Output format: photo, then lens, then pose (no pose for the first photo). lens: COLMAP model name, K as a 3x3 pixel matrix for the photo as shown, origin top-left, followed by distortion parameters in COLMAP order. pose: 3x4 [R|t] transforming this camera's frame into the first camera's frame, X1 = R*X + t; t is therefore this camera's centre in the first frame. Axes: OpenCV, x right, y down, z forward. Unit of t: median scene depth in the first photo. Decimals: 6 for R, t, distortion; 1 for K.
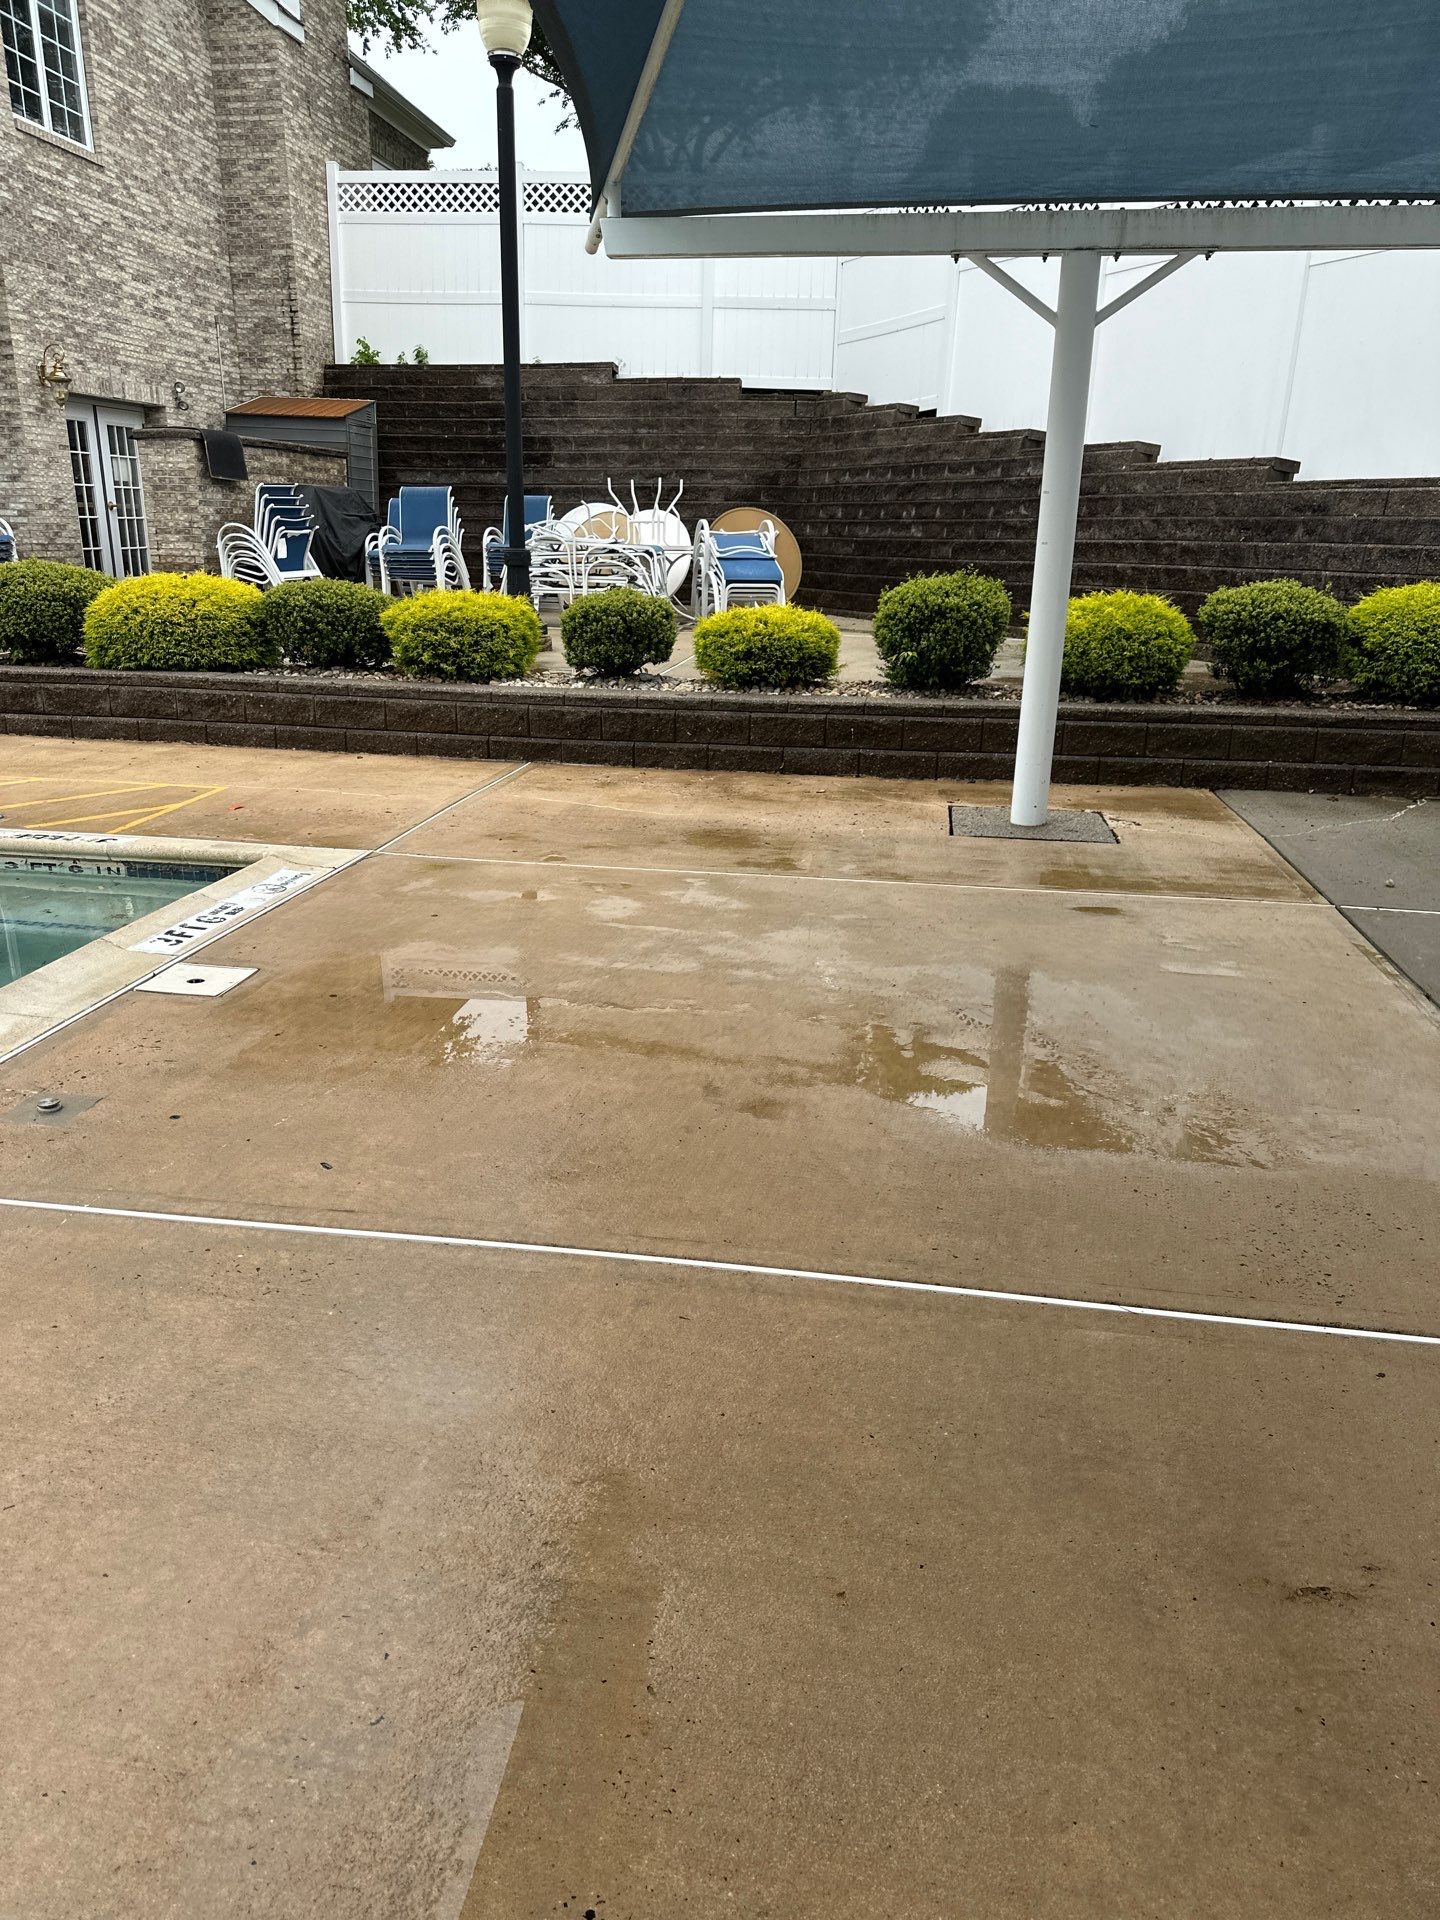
lens RADIAL K [[1341.1, 0, 744.4], [0, 1341.1, 958.0], [0, 0, 1]] dist [0.020840, -0.024937]
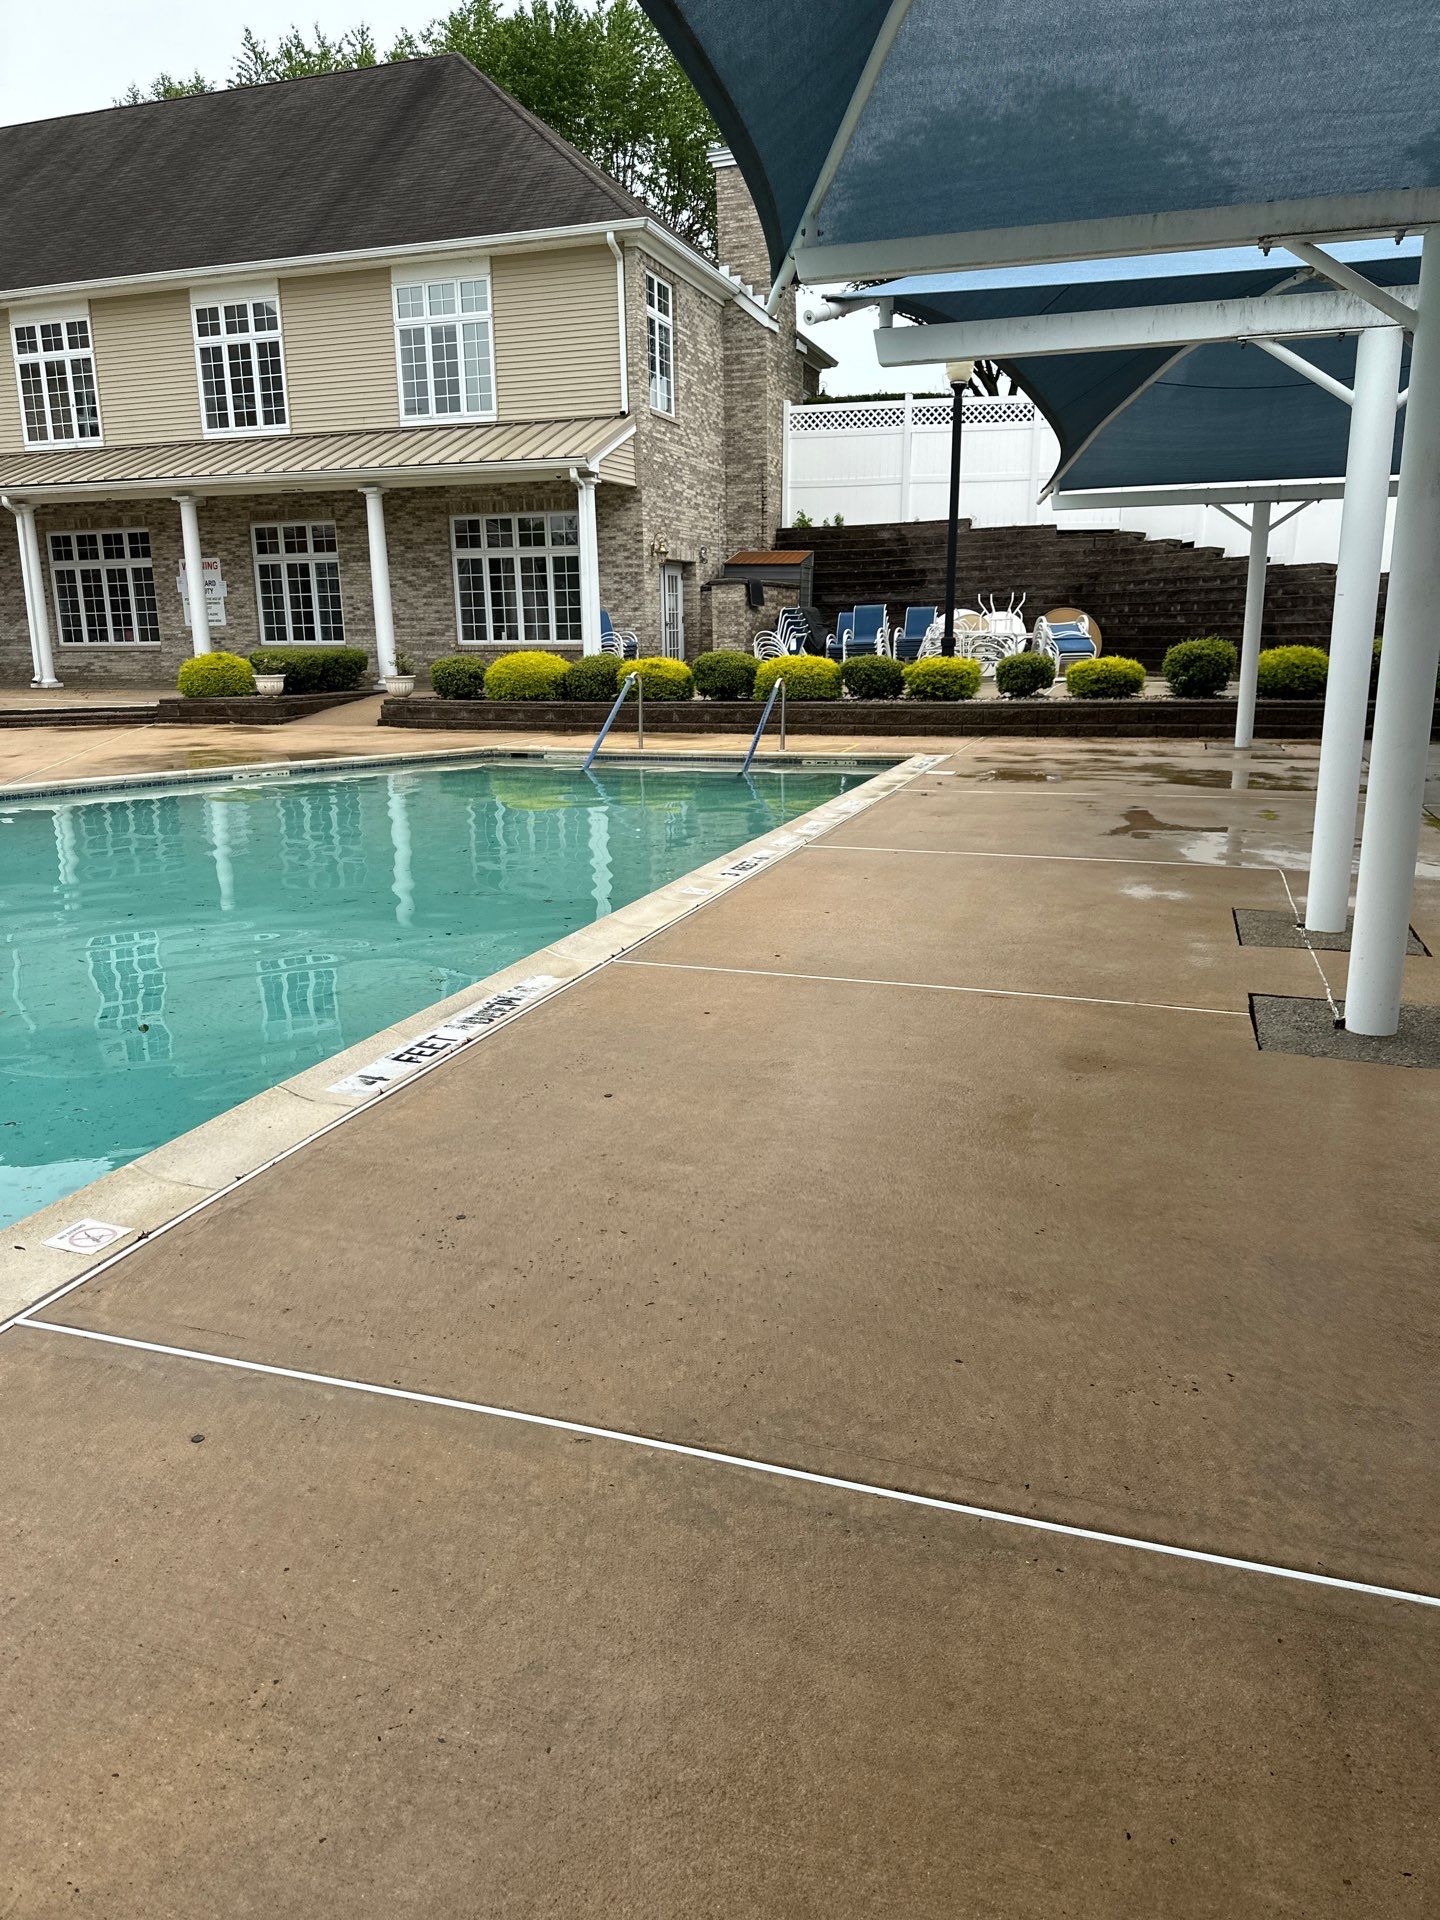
lens RADIAL K [[1352.4, 0, 743.9], [0, 1352.4, 930.3], [0, 0, 1]] dist [0.185202, -0.388151]
pose [[0.985333, 0.005373, -0.170560, -0.086878], [-0.021322, 0.995548, -0.091814, 0.179235], [0.169307, 0.094104, 0.981060, -0.556123]]
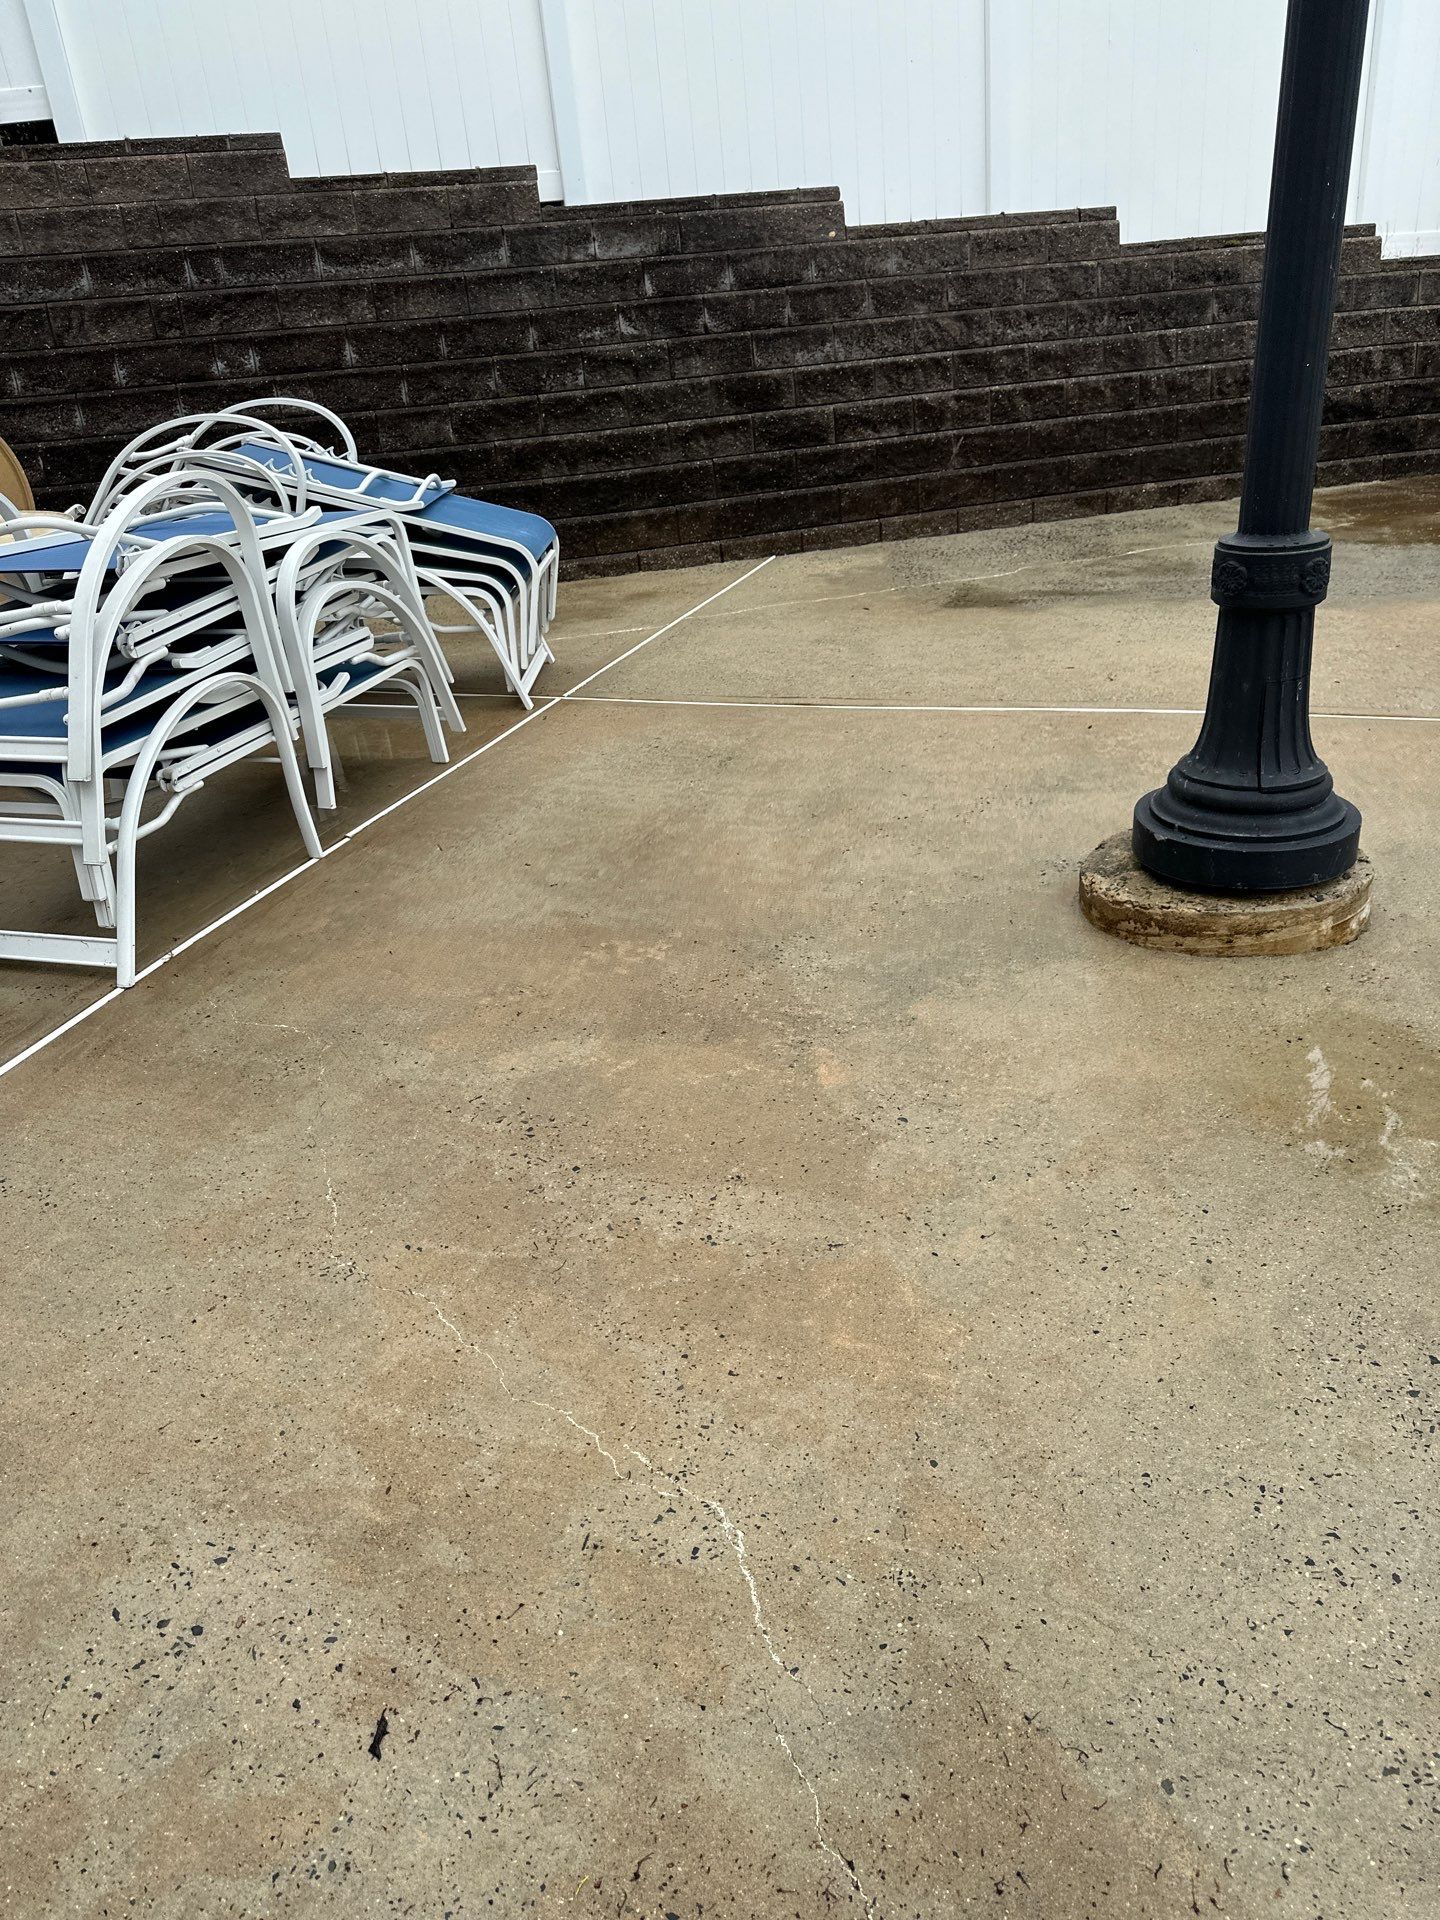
lens RADIAL K [[1341.1, 0, 744.4], [0, 1341.1, 958.0], [0, 0, 1]] dist [0.020840, -0.024937]
pose [[0.189935, -0.466222, 0.864038, -0.293563], [0.370151, 0.849120, 0.376806, -0.249838], [-0.909347, 0.248256, 0.333851, 0.691091]]
